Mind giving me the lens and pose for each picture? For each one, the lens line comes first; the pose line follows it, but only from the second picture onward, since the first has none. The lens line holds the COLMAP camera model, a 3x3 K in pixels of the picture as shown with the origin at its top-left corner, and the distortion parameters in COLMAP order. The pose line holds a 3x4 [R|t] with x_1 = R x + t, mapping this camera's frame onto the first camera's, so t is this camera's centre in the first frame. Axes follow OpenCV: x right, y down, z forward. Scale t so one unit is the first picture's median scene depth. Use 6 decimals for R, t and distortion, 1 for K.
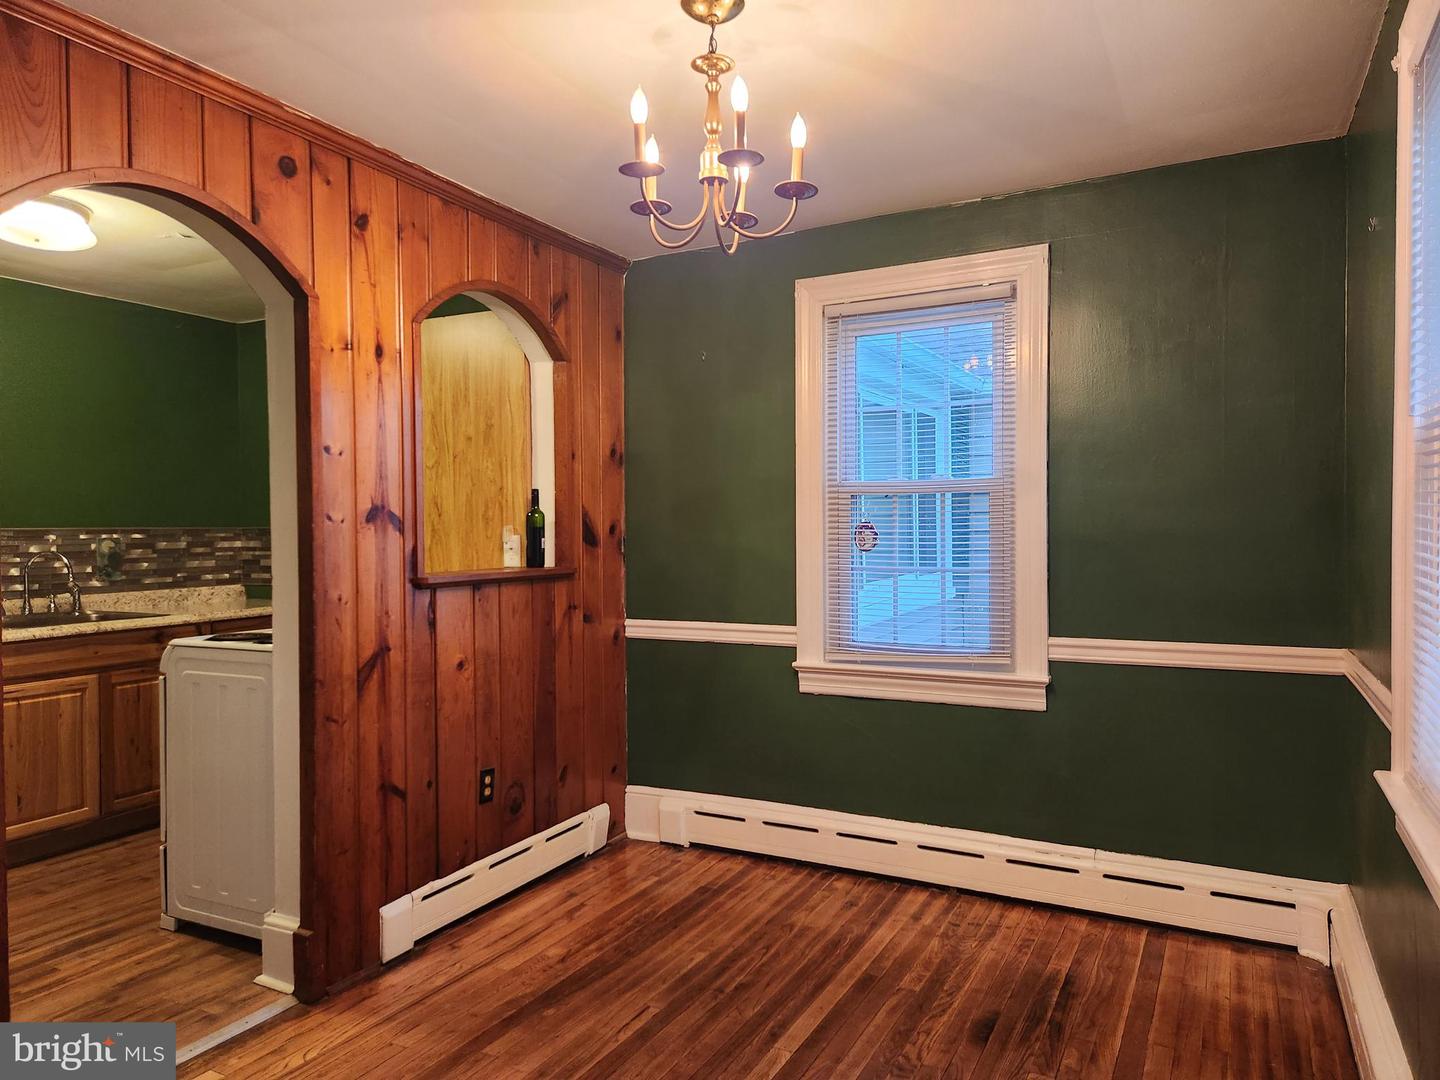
lens RADIAL K [[953.6, 0, 720.0], [0, 953.6, 540.0], [0, 0, 1]] dist [0.007788, -0.000266]
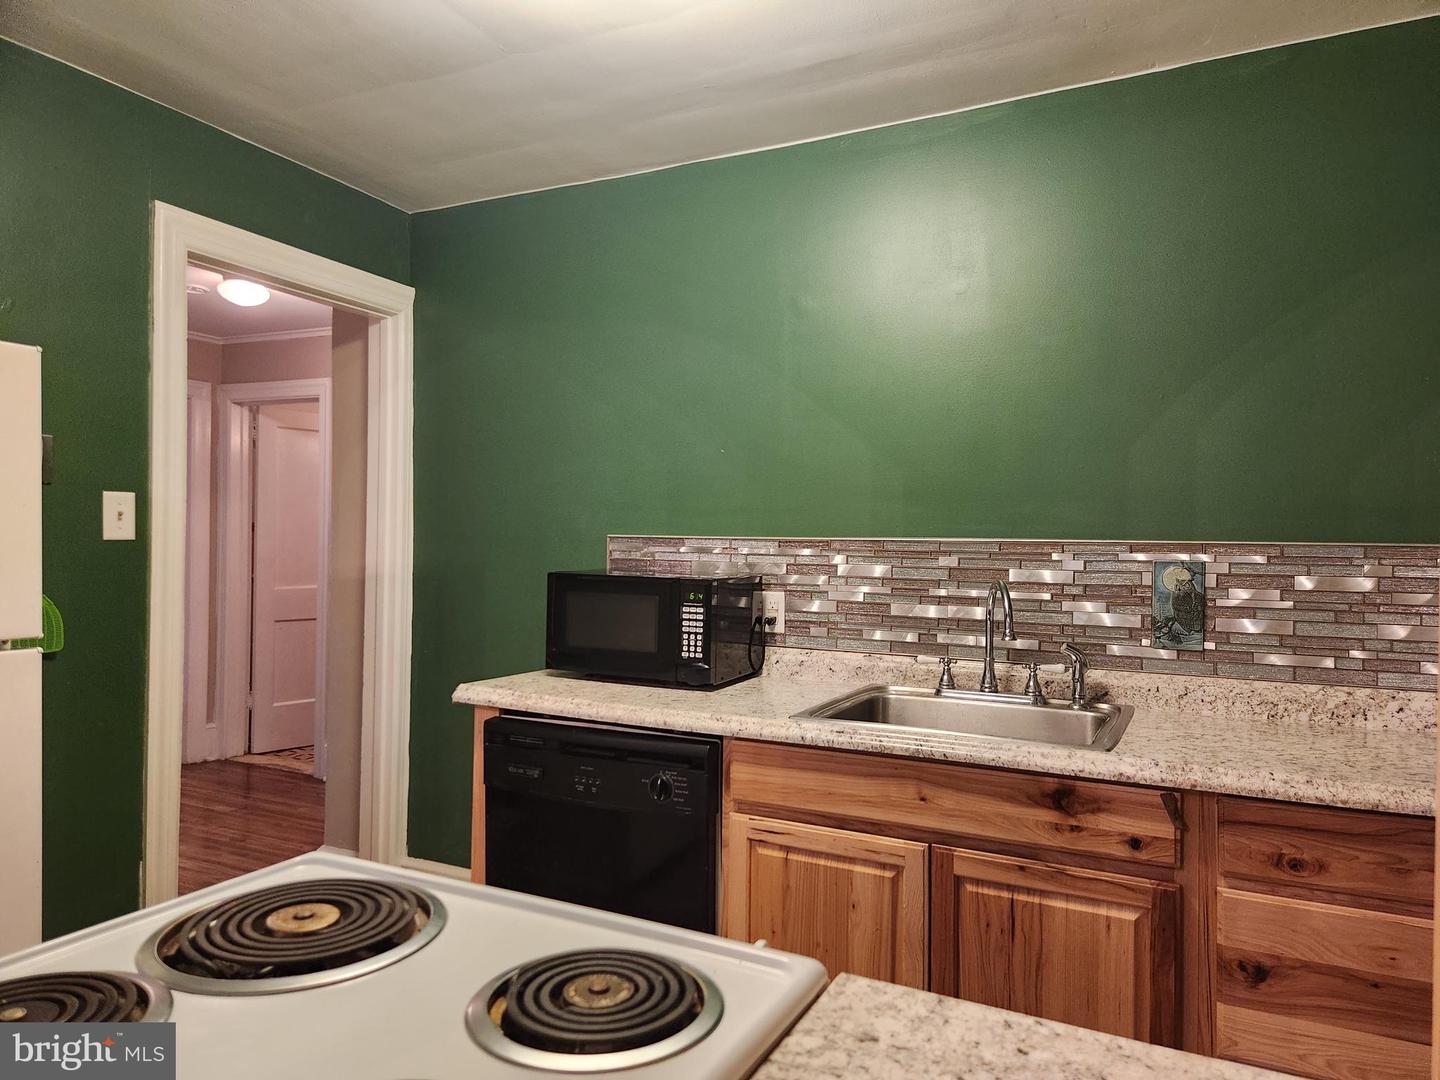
lens RADIAL K [[953.6, 0, 720.0], [0, 953.6, 540.0], [0, 0, 1]] dist [0.007788, -0.000266]
pose [[0.023851, -0.001719, -0.999714, -0.161051], [-0.035421, 0.999369, -0.002564, -0.003514], [0.999088, 0.035473, 0.023775, 0.765182]]
